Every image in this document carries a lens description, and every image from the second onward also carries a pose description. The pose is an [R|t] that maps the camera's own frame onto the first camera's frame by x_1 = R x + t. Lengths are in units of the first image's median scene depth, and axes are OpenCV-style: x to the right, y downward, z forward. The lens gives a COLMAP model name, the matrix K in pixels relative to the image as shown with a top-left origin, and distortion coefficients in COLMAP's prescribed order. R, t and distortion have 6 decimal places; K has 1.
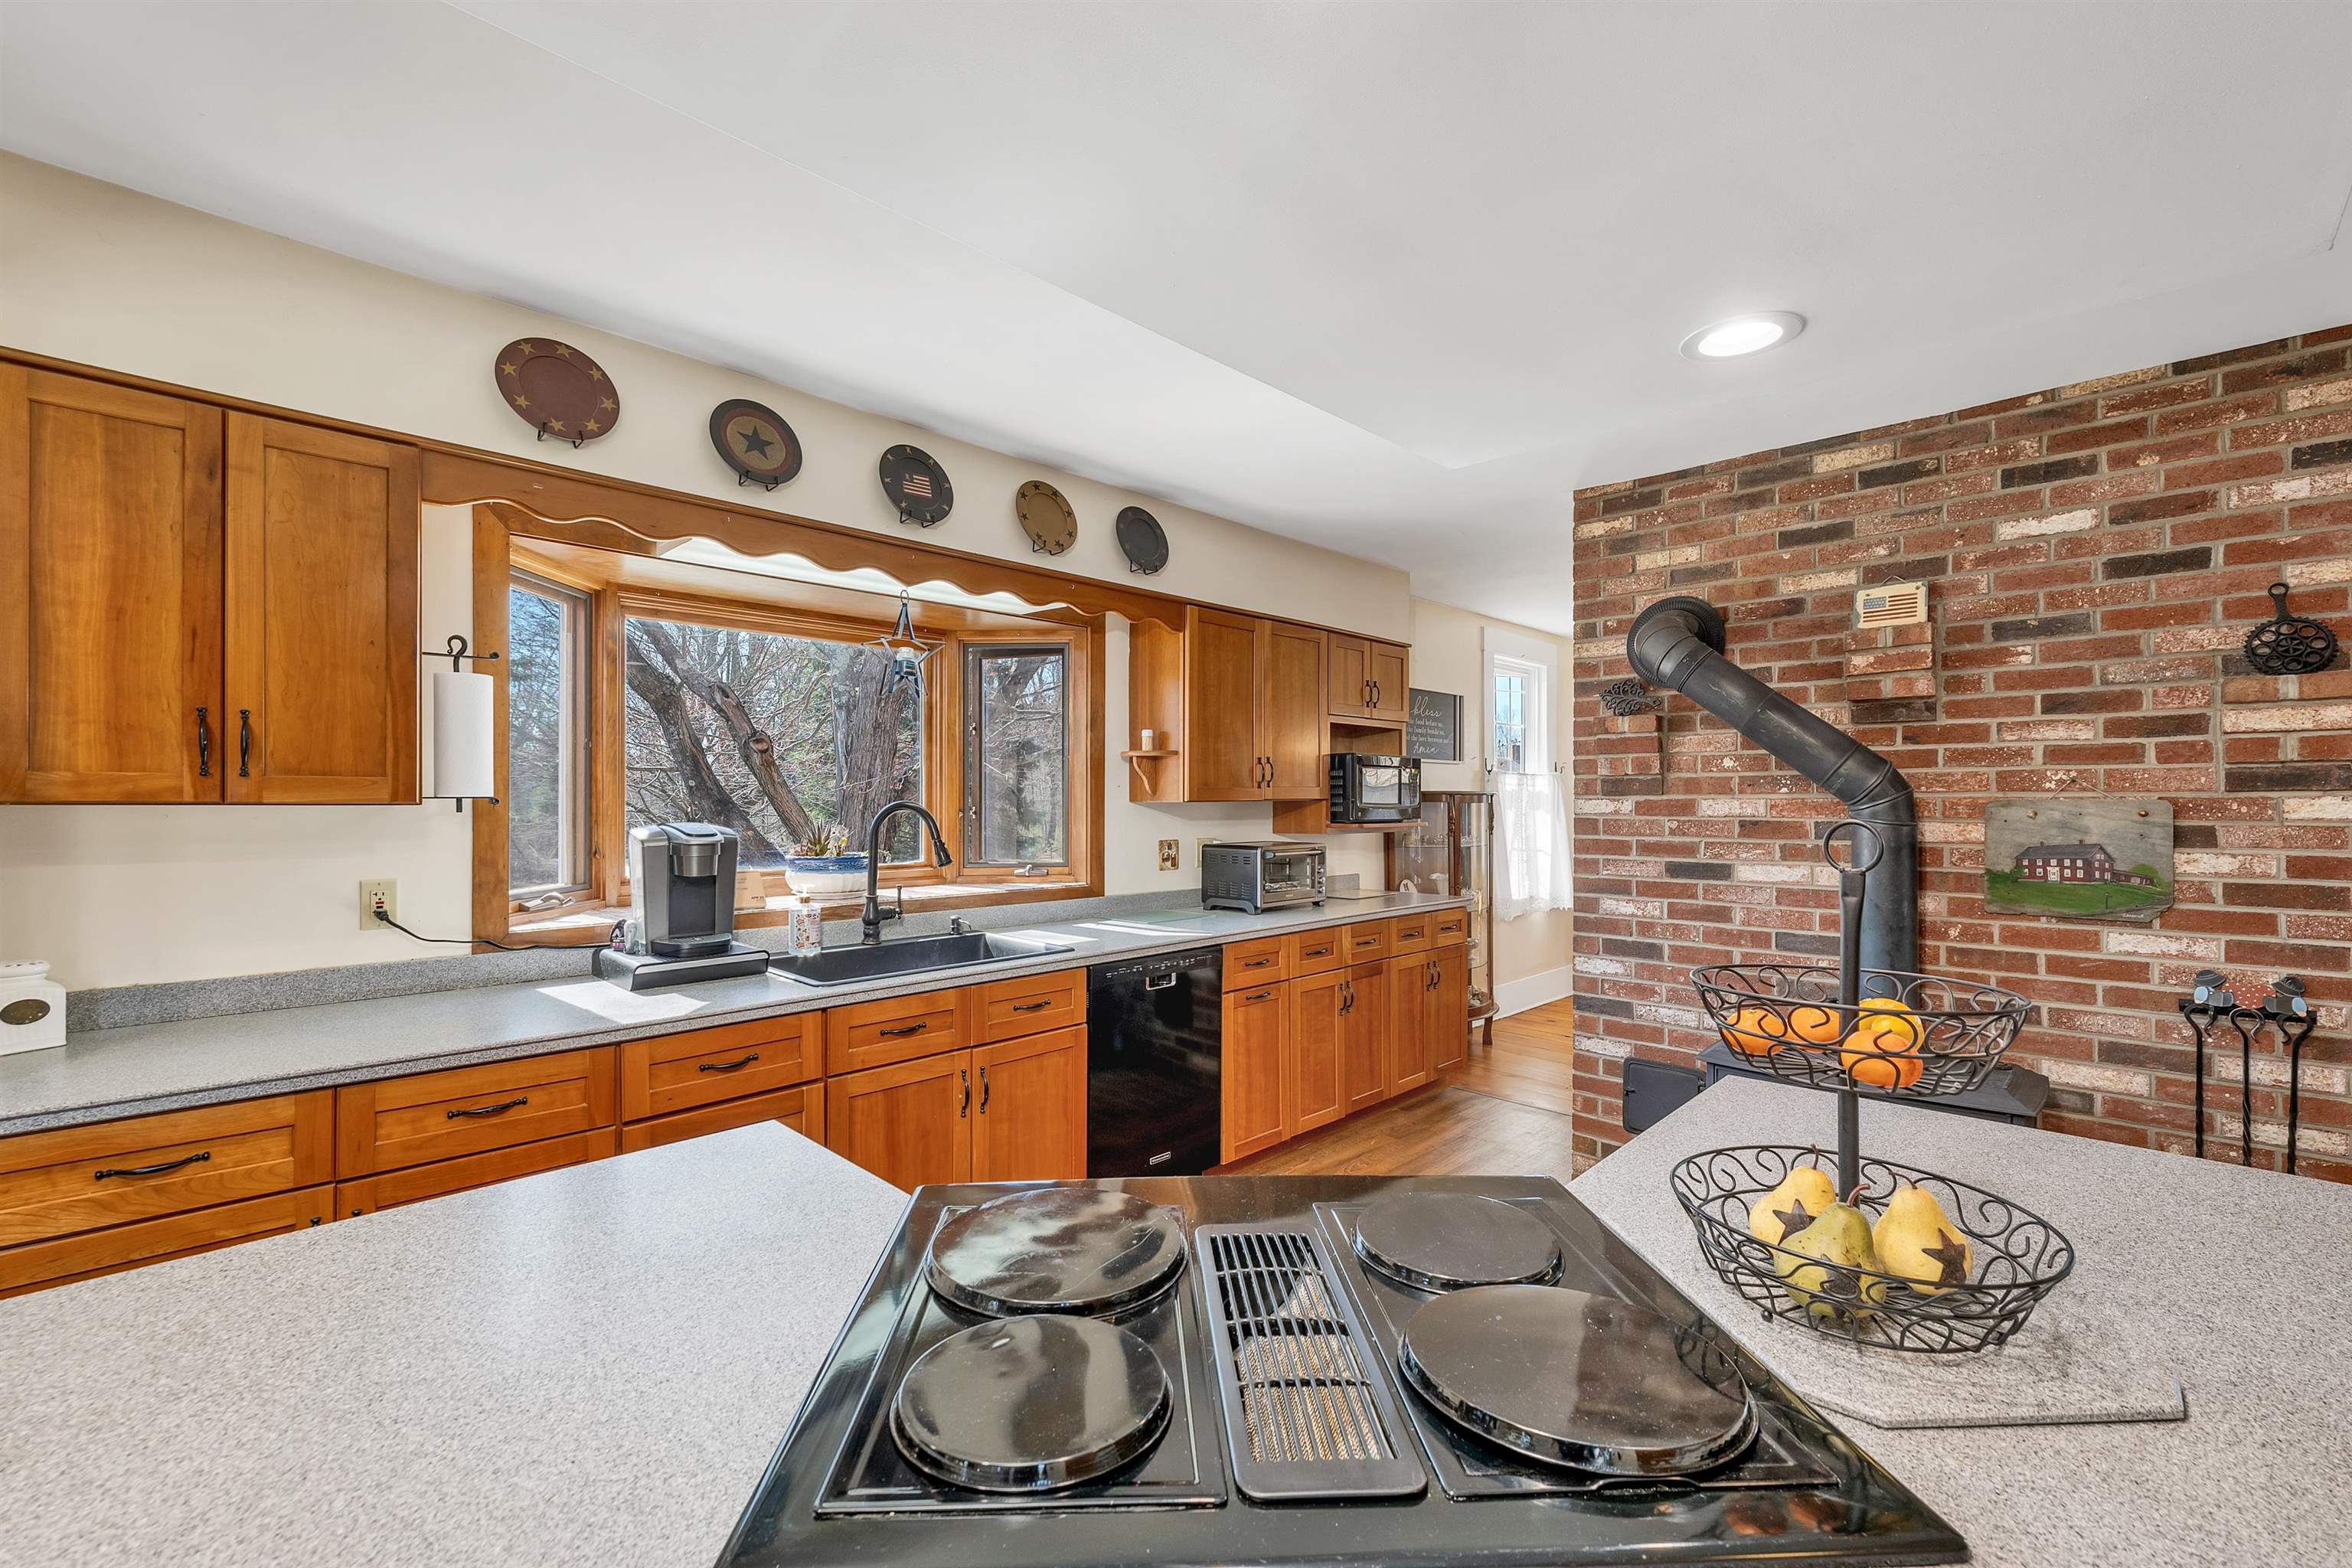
lens RADIAL K [[984.4, 0, 1173.3], [0, 984.4, 796.5], [0, 0, 1]] dist [-0.001255, 0.000814]
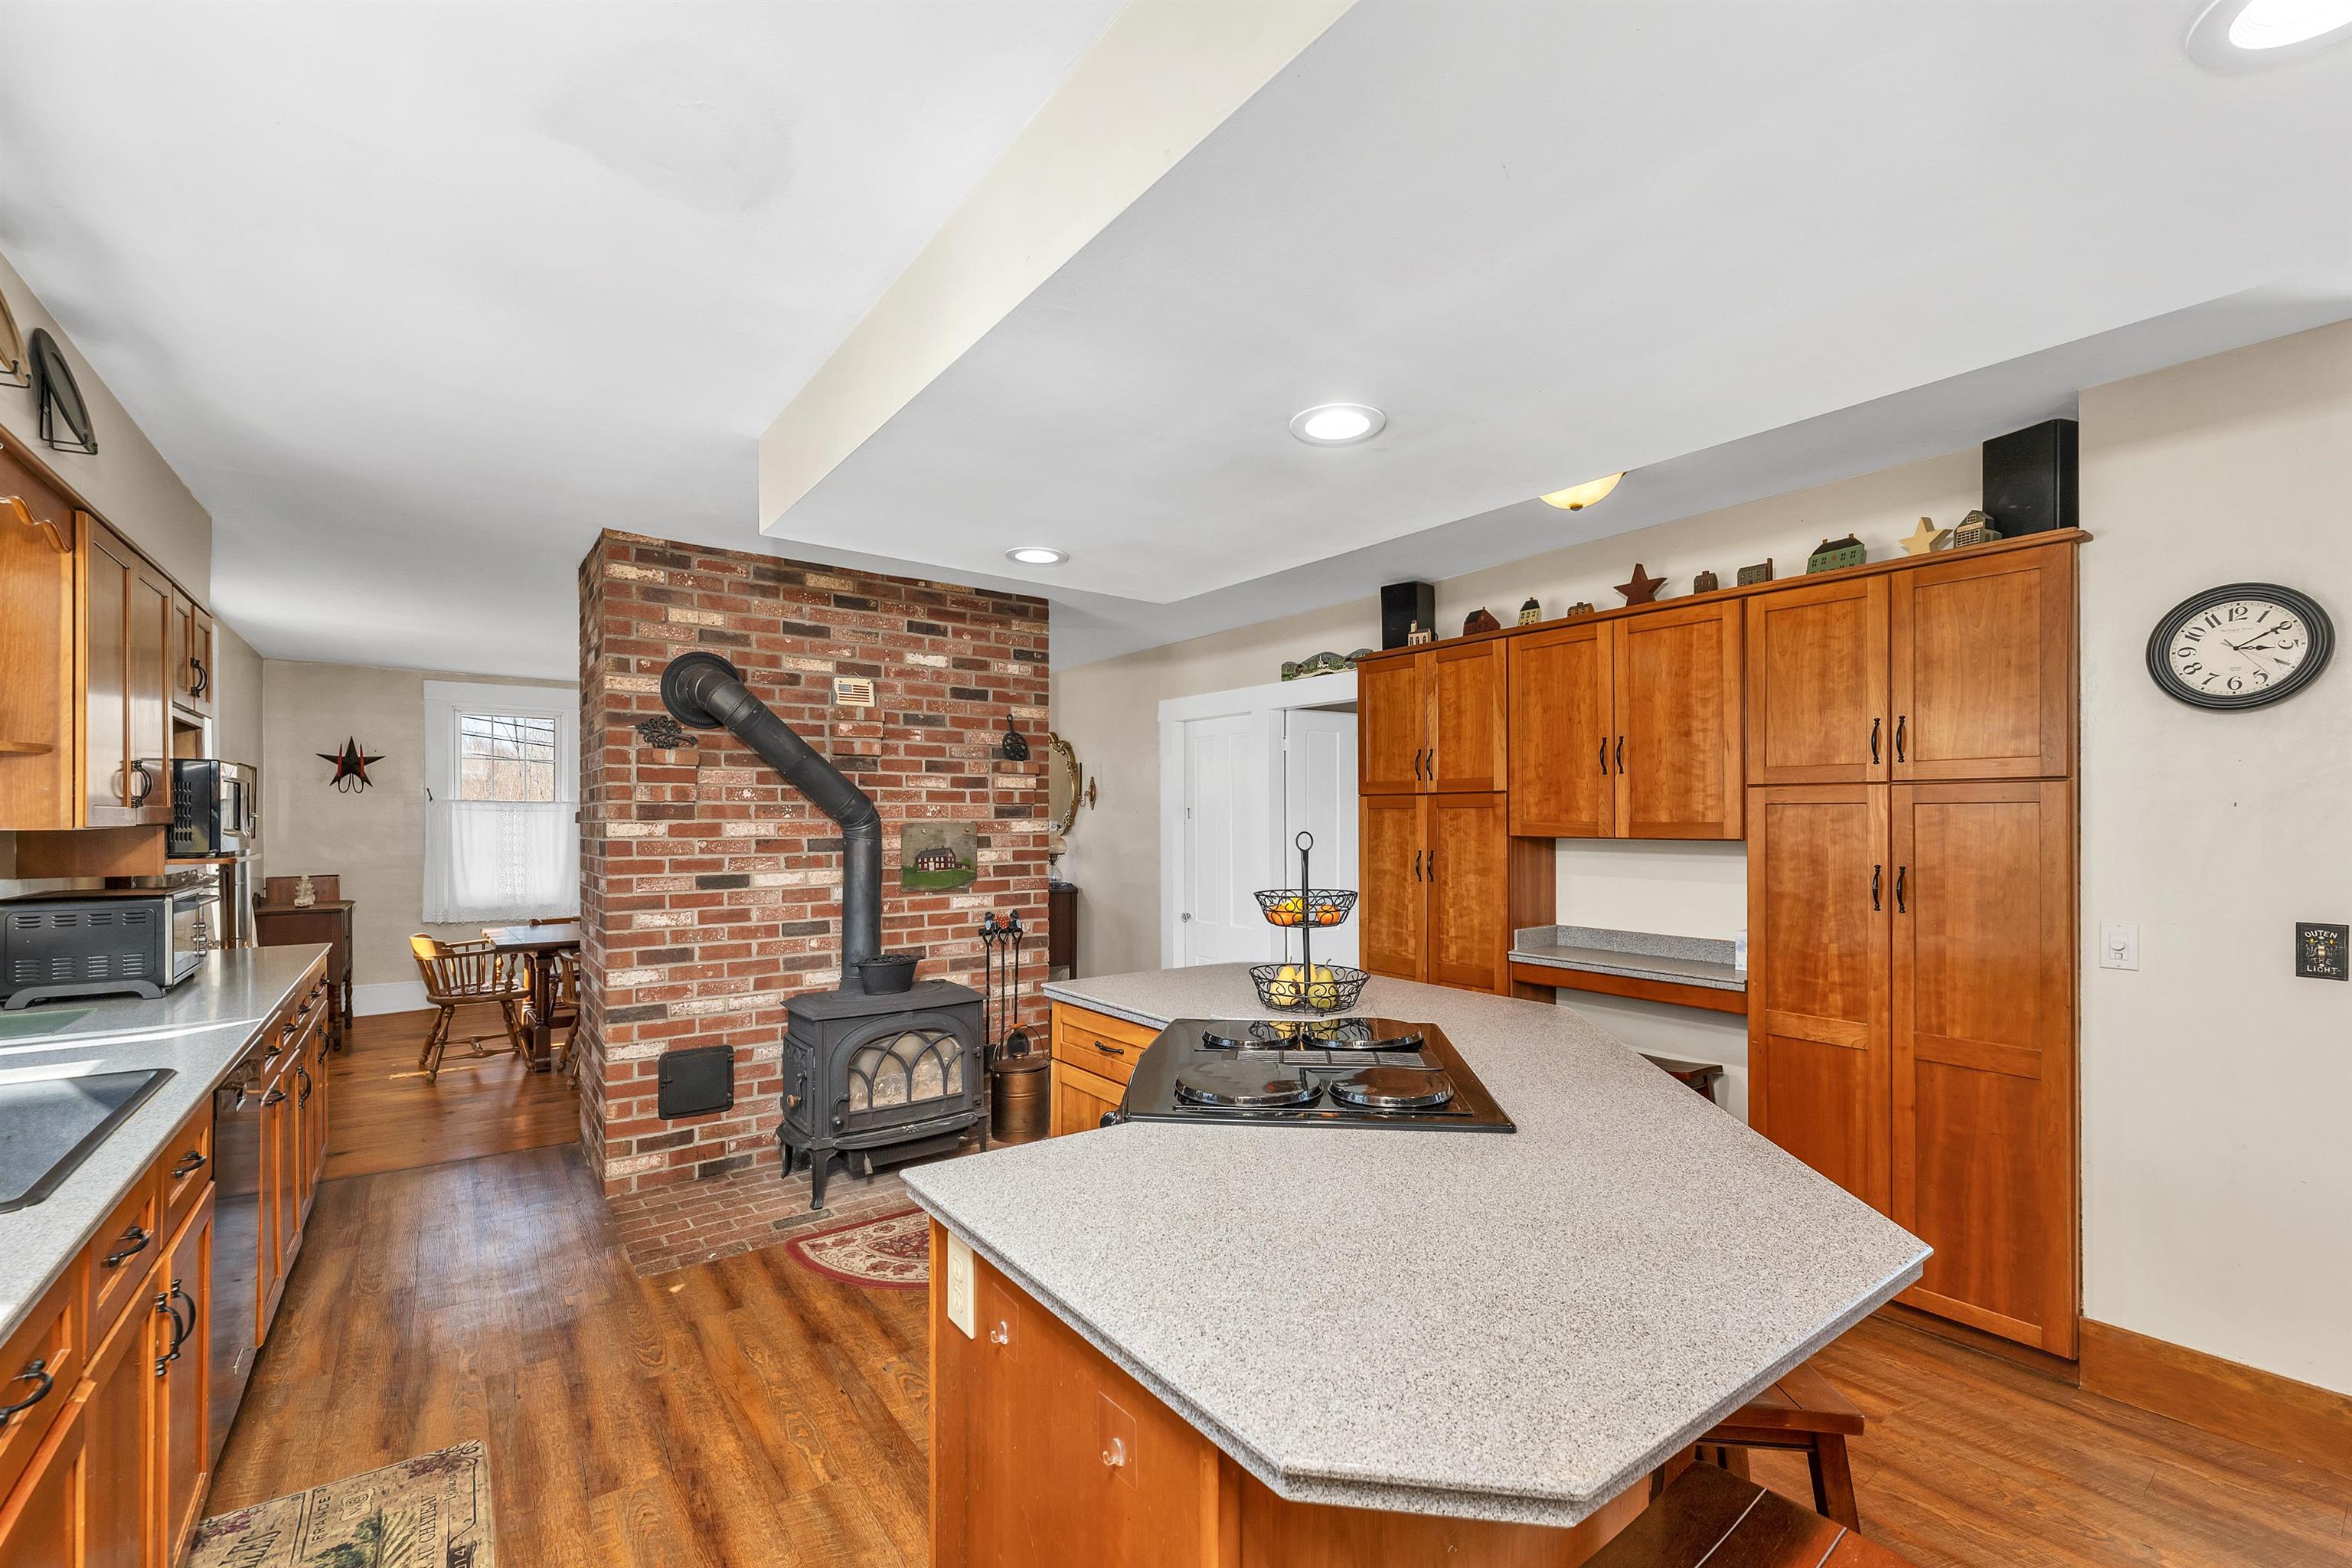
lens RADIAL K [[984.4, 0, 1171.9], [0, 984.4, 804.0], [0, 0, 1]] dist [-0.001255, 0.000814]
pose [[0.148281, 0.014512, 0.988839, -0.654079], [-0.003142, 0.999894, -0.014203, -0.005634], [-0.988940, -0.001001, 0.148311, 0.303878]]
